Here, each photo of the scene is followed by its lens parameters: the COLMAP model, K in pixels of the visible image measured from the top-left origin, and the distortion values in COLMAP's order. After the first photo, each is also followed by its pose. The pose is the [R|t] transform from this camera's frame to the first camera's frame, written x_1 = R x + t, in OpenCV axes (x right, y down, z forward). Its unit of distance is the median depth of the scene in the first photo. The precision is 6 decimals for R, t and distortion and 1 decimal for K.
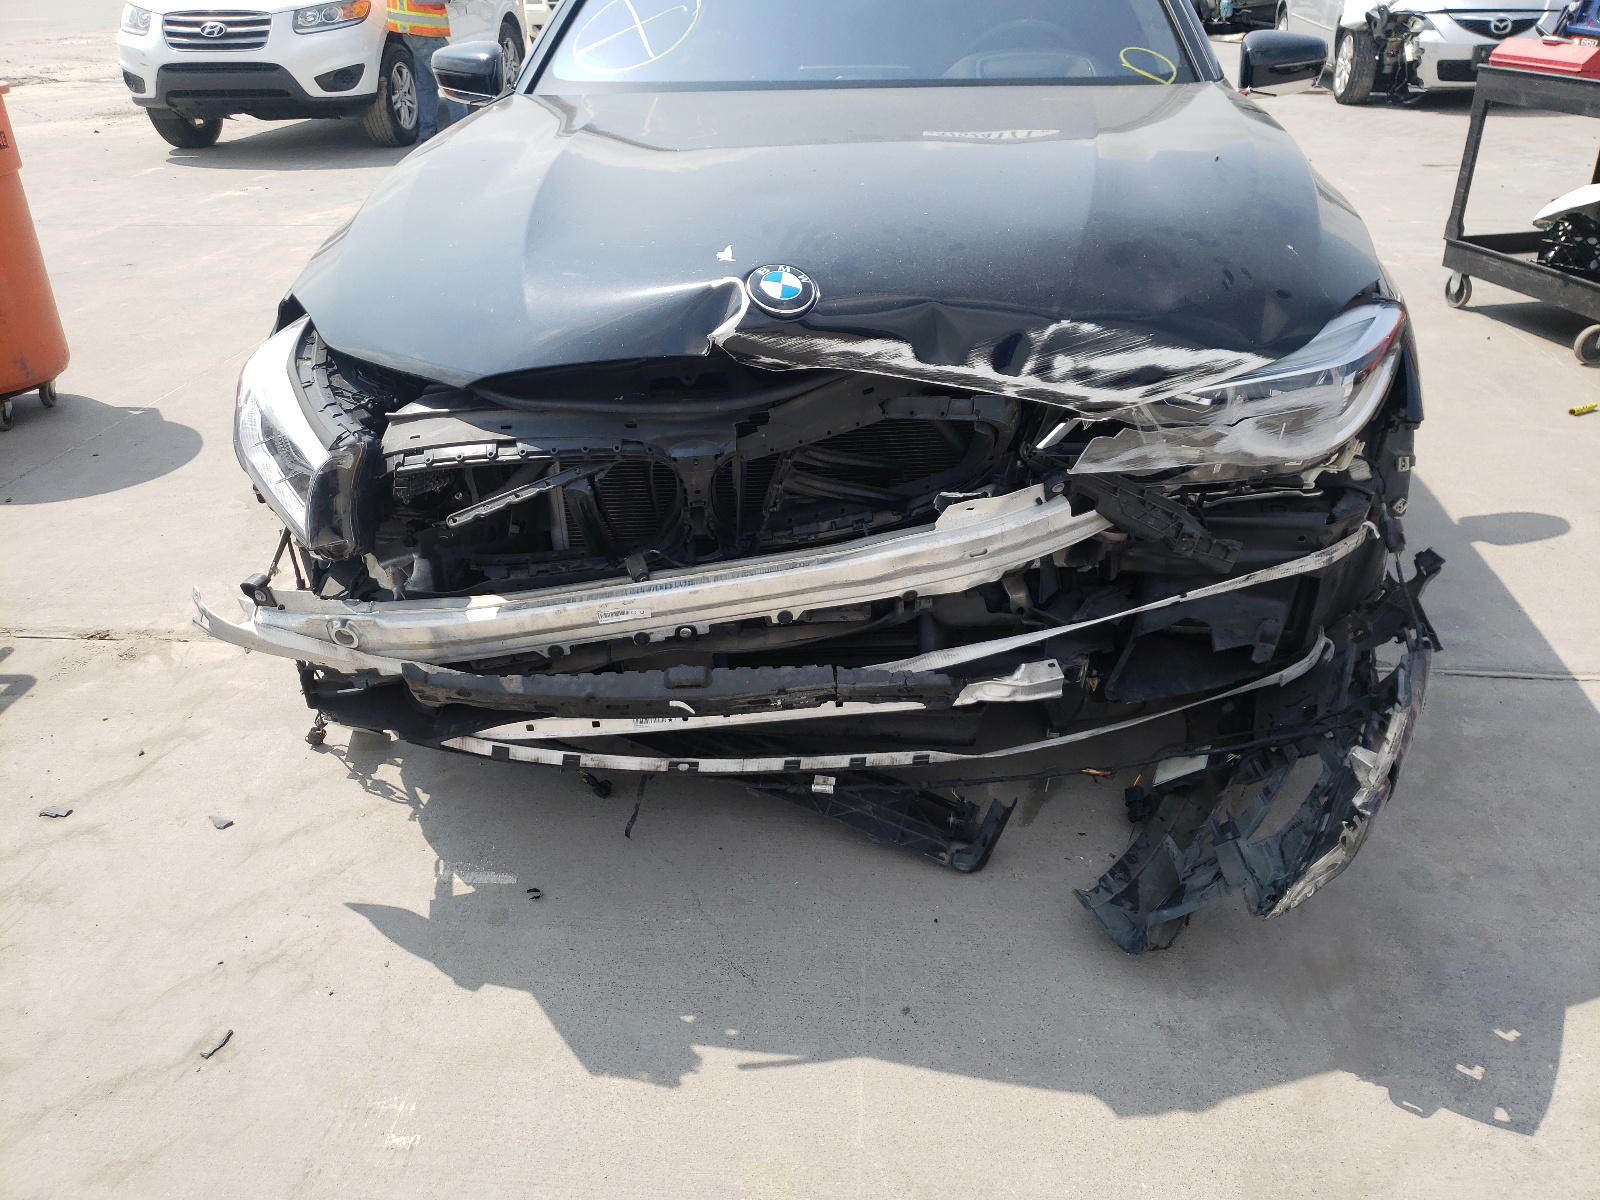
lens RADIAL K [[1310.8, 0, 806.5], [0, 1310.8, 592.6], [0, 0, 1]] dist [0.306193, -0.574579]
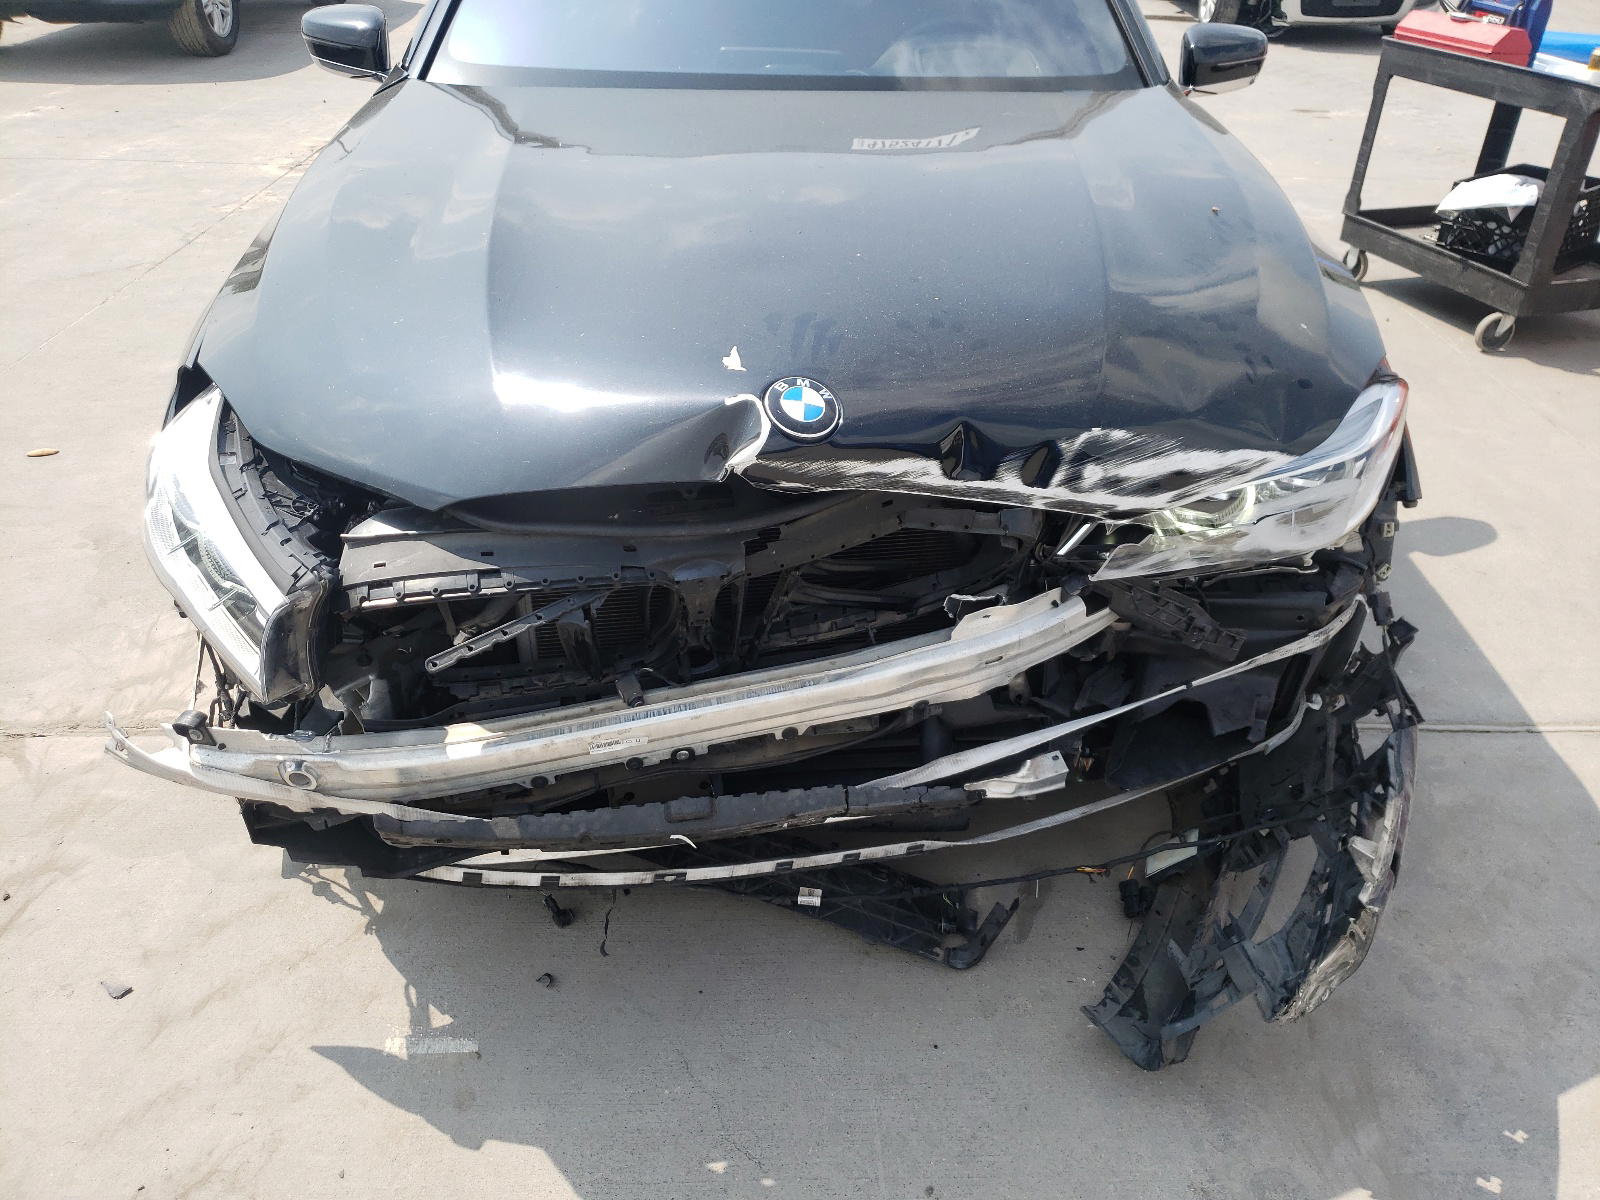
lens RADIAL K [[1294.3, 0, 800.0], [0, 1294.3, 600.0], [0, 0, 1]] dist [0.285439, -0.586018]
pose [[0.991799, -0.028776, 0.124522, -0.122810], [0.016092, 0.994686, 0.101690, -0.171343], [-0.126786, -0.098852, 0.986992, 0.102095]]
